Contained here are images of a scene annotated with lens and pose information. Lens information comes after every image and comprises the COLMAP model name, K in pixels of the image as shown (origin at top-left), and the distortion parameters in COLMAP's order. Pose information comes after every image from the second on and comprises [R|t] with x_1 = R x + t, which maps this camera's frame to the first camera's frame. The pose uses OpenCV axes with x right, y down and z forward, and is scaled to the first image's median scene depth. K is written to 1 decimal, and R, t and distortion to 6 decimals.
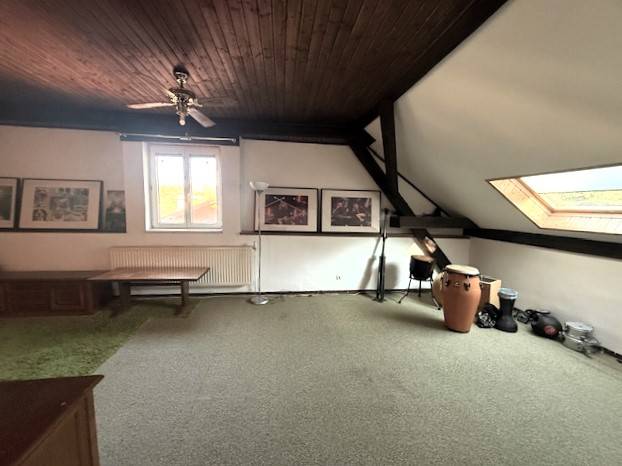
lens RADIAL K [[251.7, 0, 310.7], [0, 251.7, 234.1], [0, 0, 1]] dist [-0.004192, -0.000102]
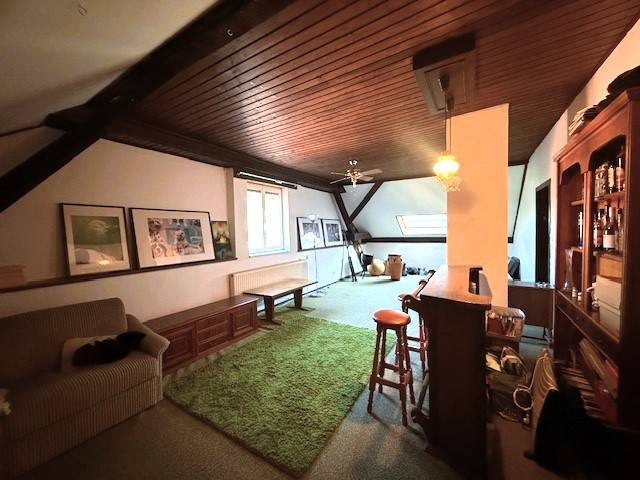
lens RADIAL K [[258.9, 0, 317.7], [0, 258.9, 240.4], [0, 0, 1]] dist [-0.004192, -0.000102]
pose [[0.621074, -0.064142, 0.781123, -1.401203], [0.104235, 0.994552, -0.001209, -0.052227], [-0.776790, 0.082171, 0.624376, 0.024394]]
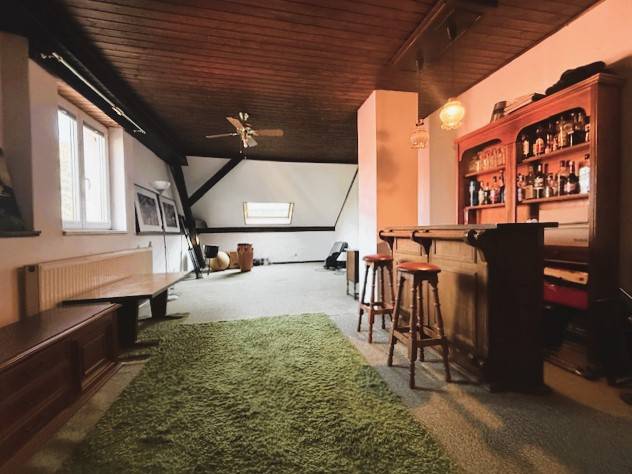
lens RADIAL K [[255.7, 0, 315.9], [0, 255.7, 240.1], [0, 0, 1]] dist [-0.004192, -0.000102]
pose [[-0.121179, -0.047548, 0.991491, -1.325426], [0.101210, 0.993055, 0.059993, 0.029475], [-0.987457, 0.107618, -0.115525, 0.514233]]
